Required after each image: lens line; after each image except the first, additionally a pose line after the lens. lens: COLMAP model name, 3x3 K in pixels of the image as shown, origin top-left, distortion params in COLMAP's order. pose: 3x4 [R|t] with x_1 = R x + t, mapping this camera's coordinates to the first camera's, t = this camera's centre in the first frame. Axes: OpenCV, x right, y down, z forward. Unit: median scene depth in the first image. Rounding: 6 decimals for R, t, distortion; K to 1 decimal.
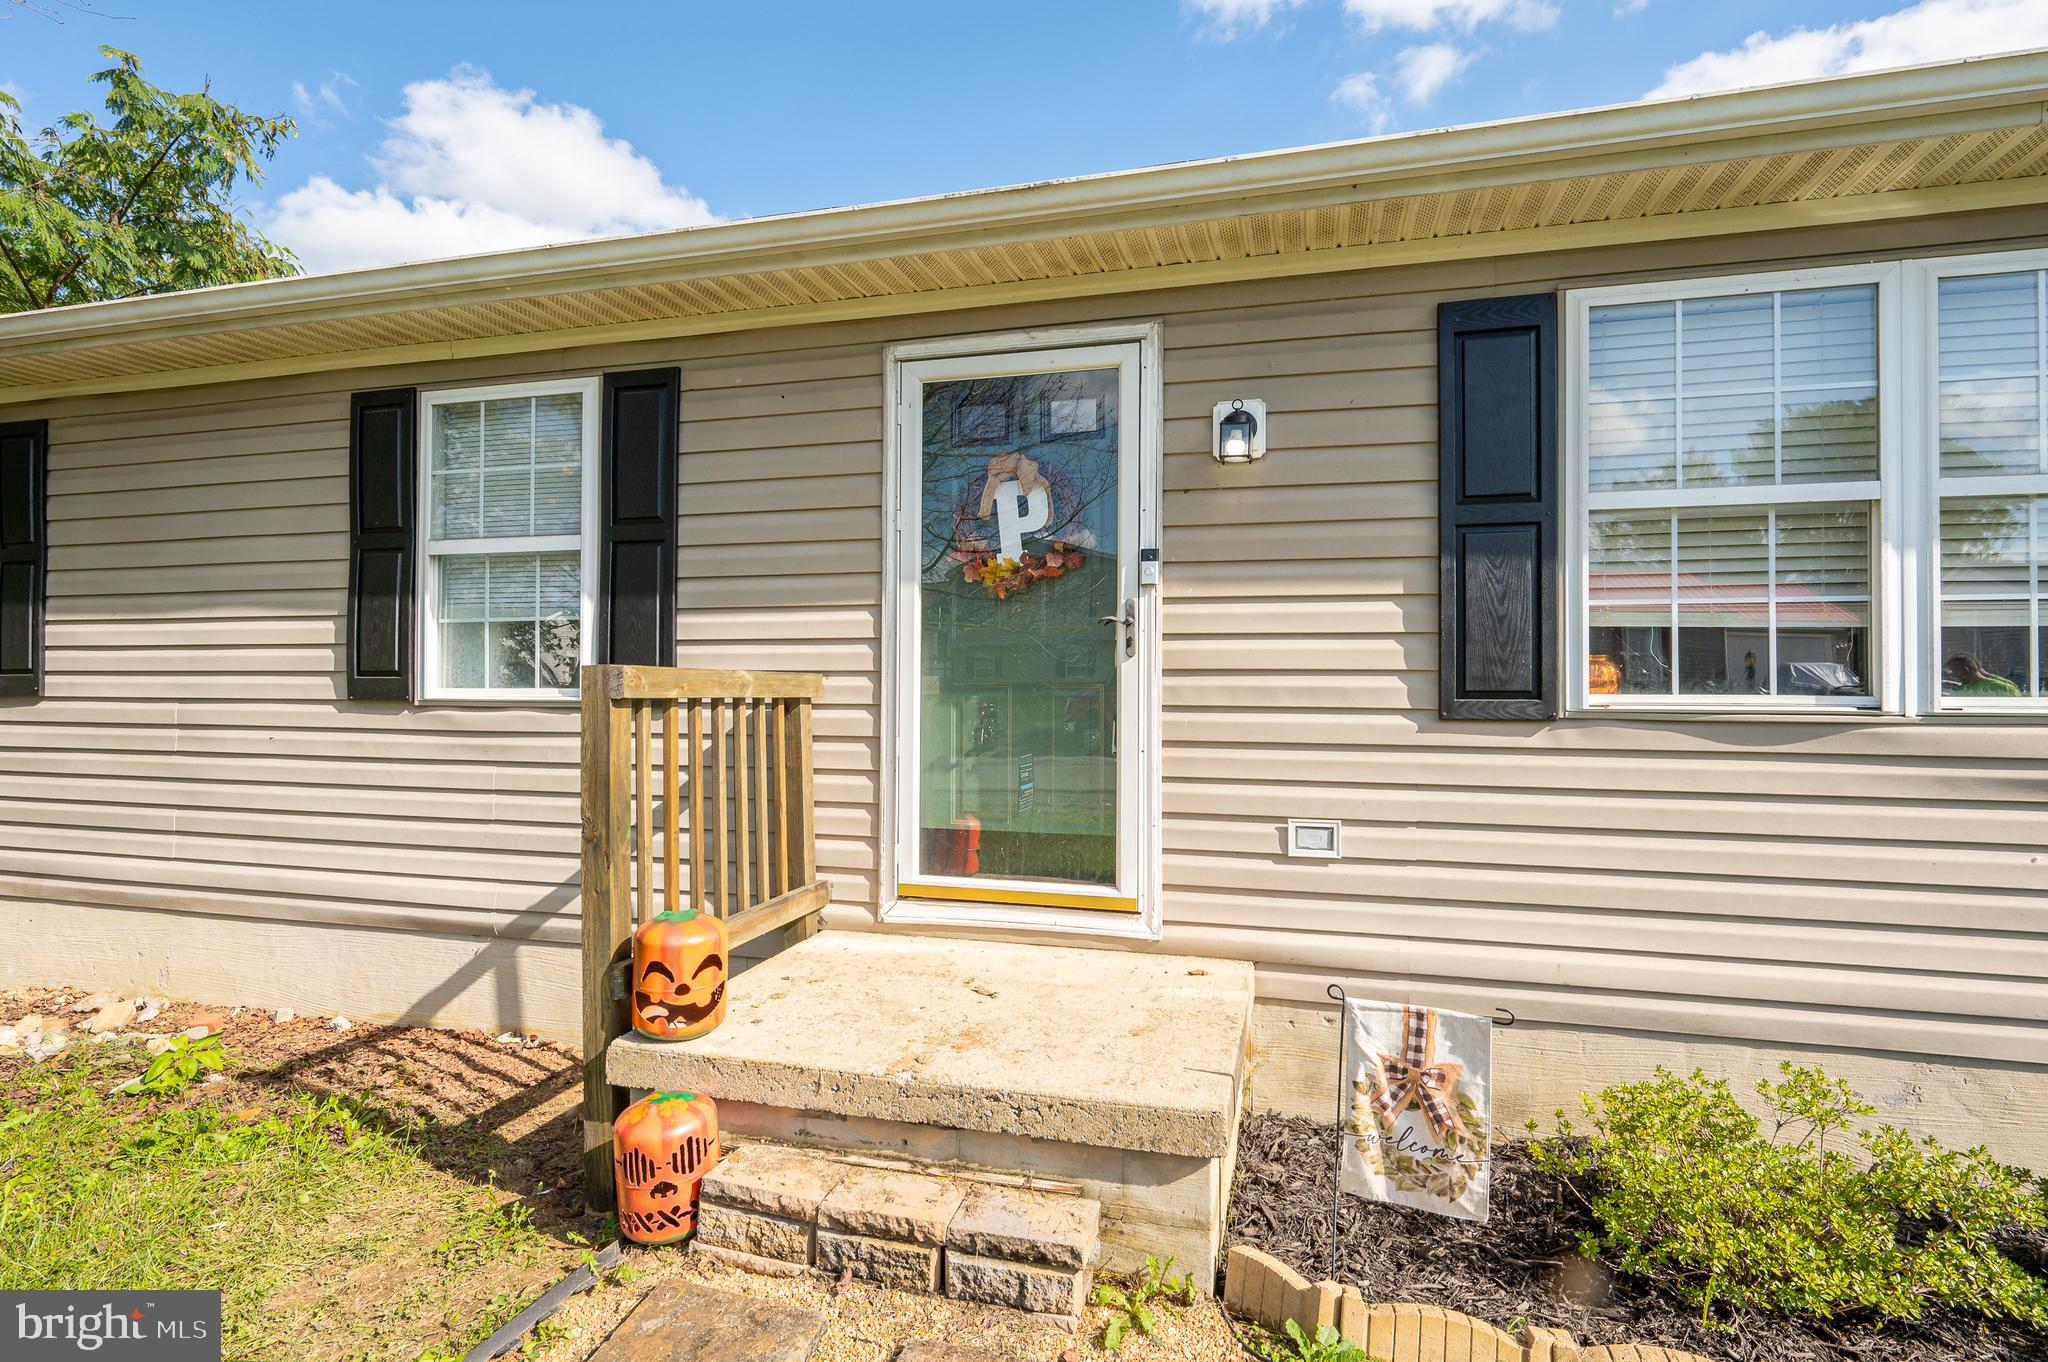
lens RADIAL K [[980.2, 0, 1009.7], [0, 980.2, 679.1], [0, 0, 1]] dist [0.000309, 0.001089]
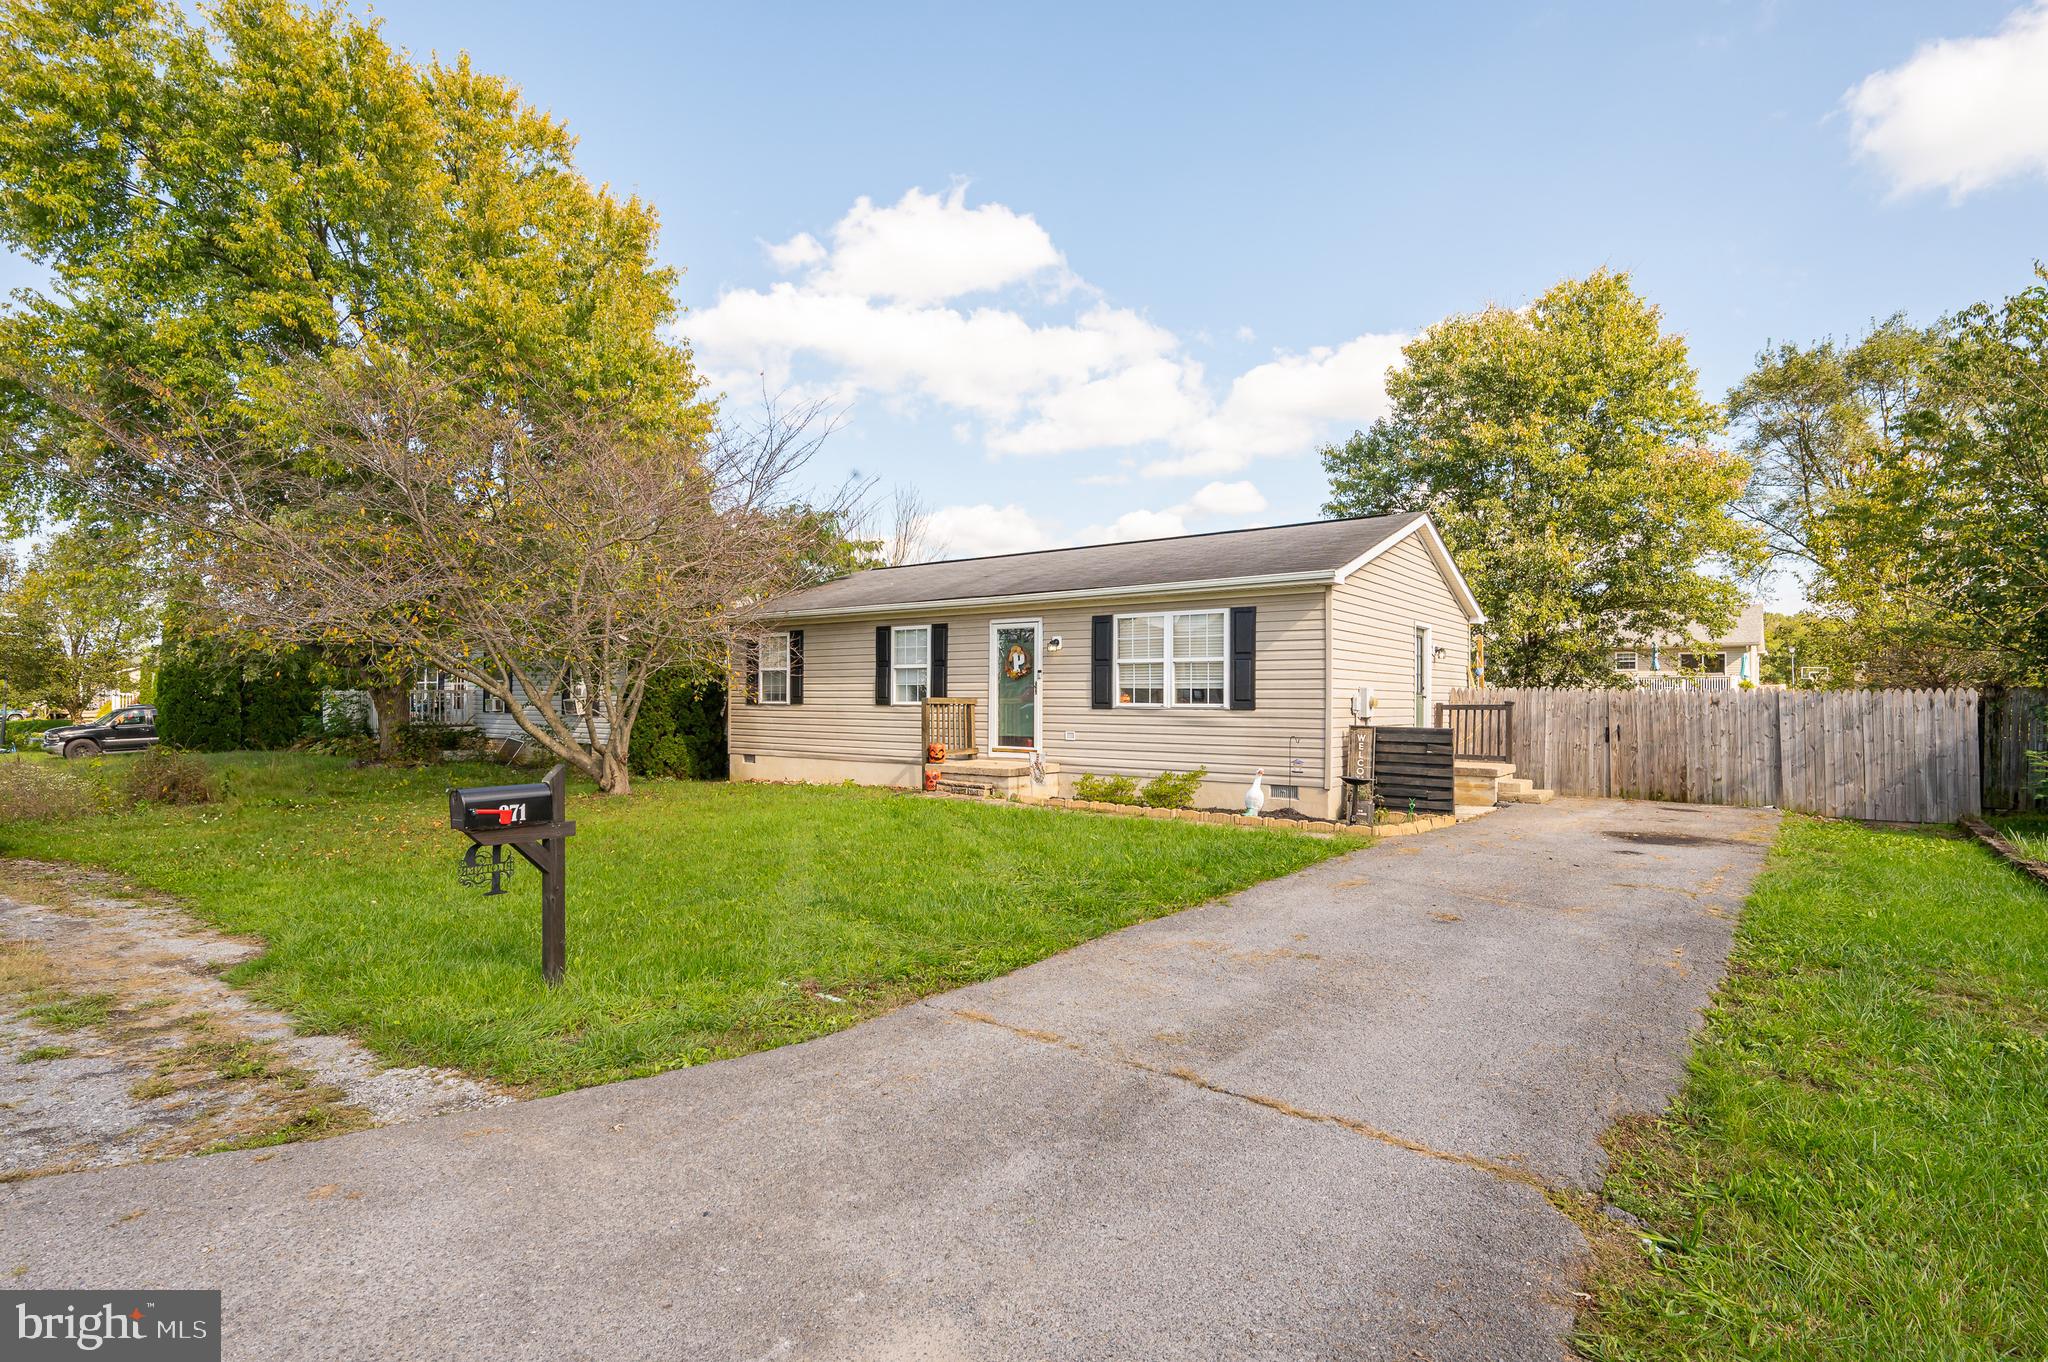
lens RADIAL K [[1040.1, 0, 1014.1], [0, 1040.1, 678.6], [0, 0, 1]] dist [0.006180, 0.000442]
pose [[0.922268, -0.008320, -0.386461, 1.772479], [0.003882, 0.999917, -0.012264, -0.035859], [0.386531, 0.009811, 0.922224, -3.216822]]
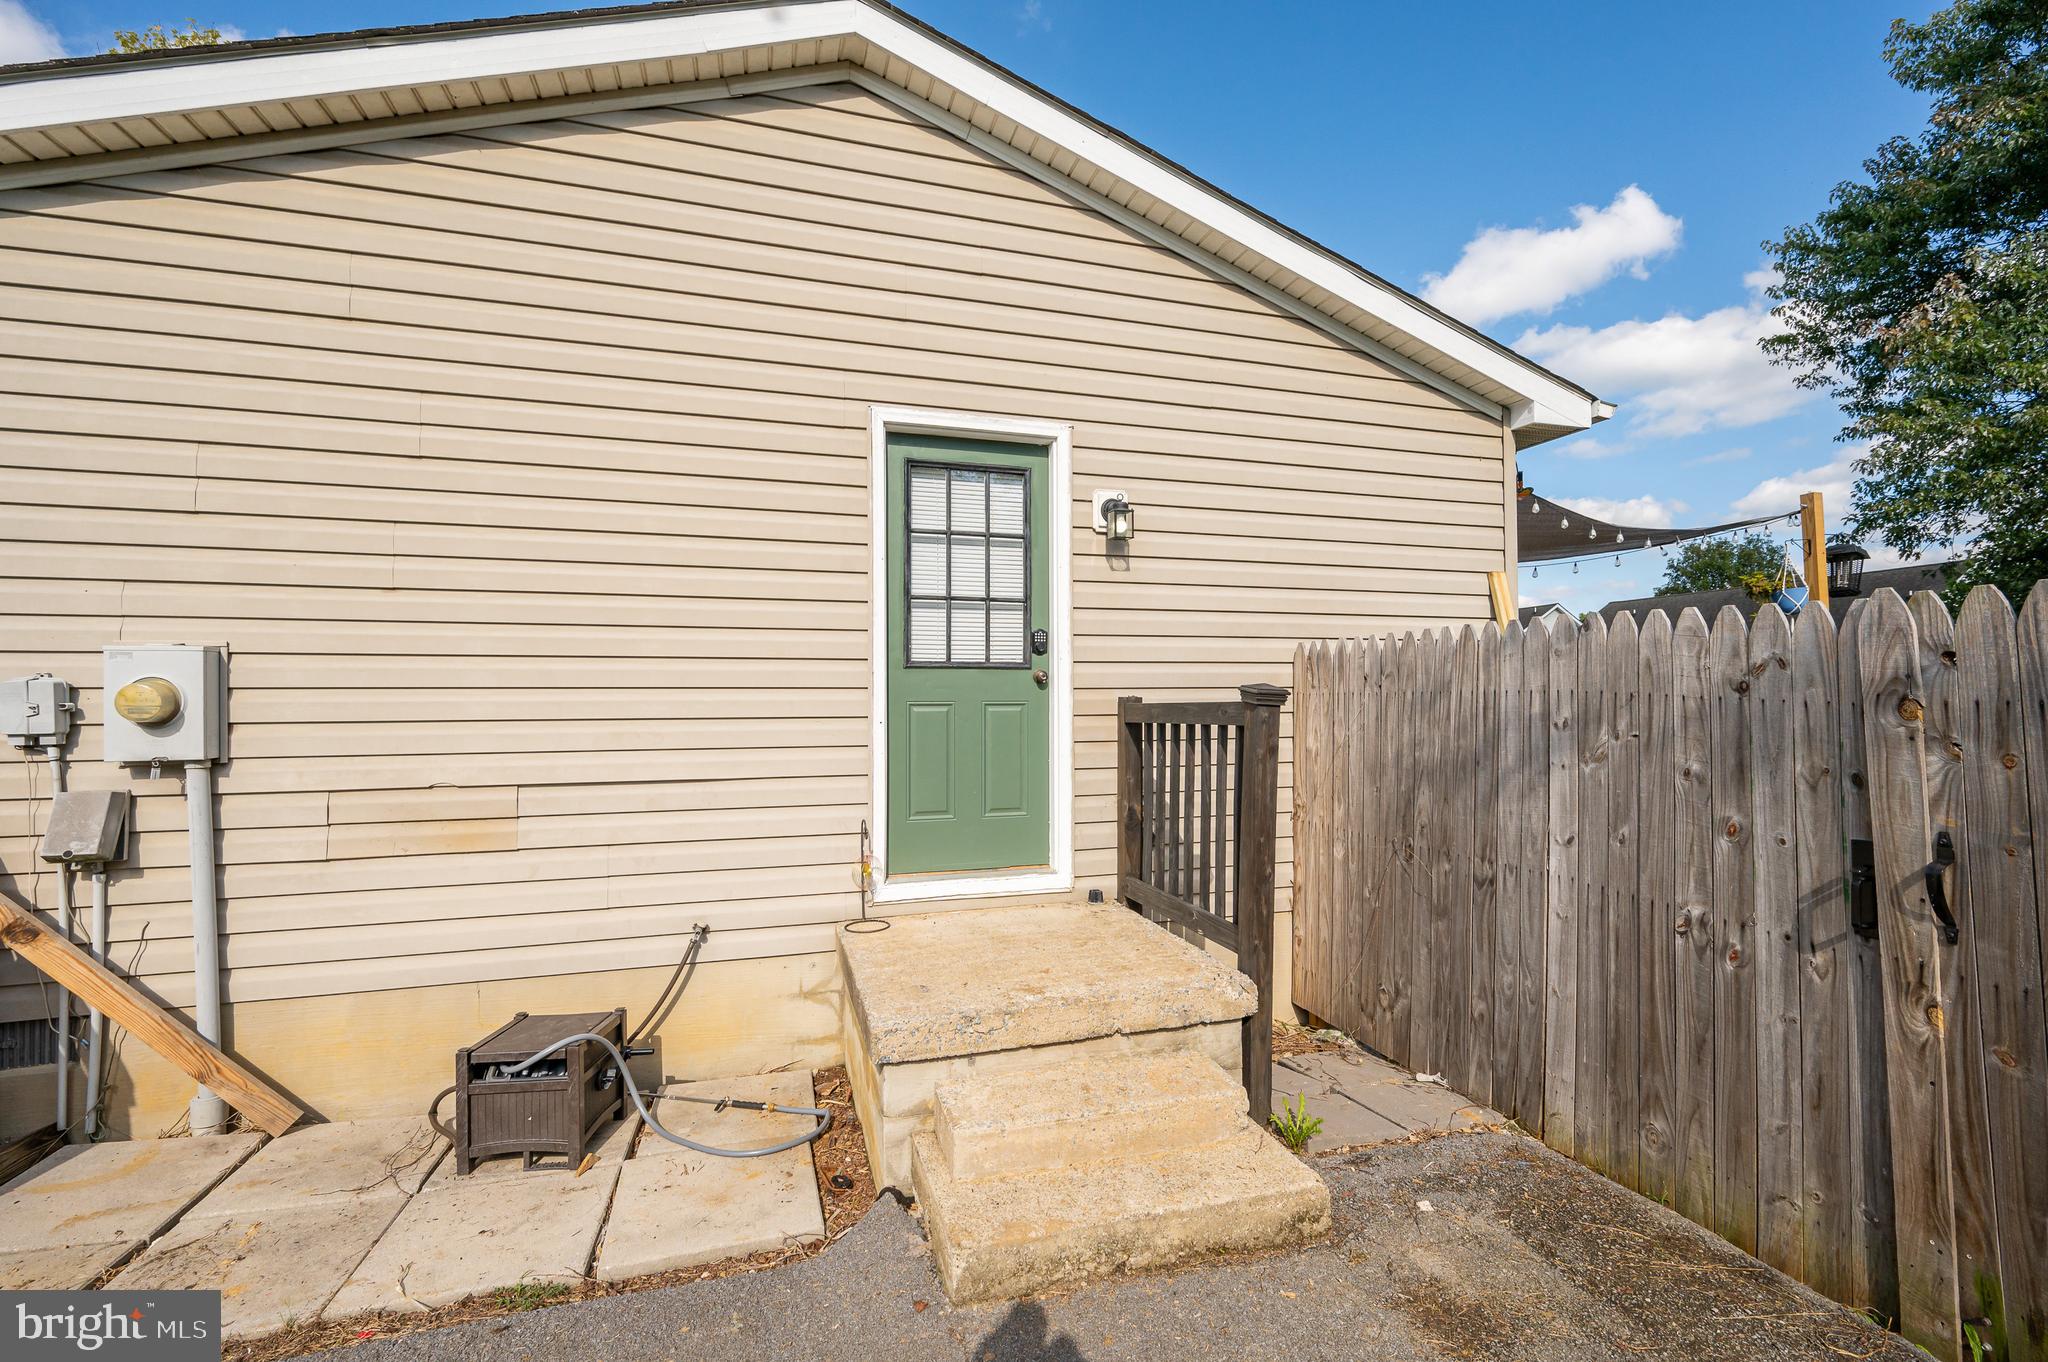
lens RADIAL K [[884.1, 0, 1012.0], [0, 884.1, 684.4], [0, 0, 1]] dist [0.001758, -0.000118]
pose [[0.507381, -0.023047, -0.861414, 2.641647], [0.018270, 0.999705, -0.015986, 0.023404], [0.861528, -0.007627, 0.507652, 1.247029]]
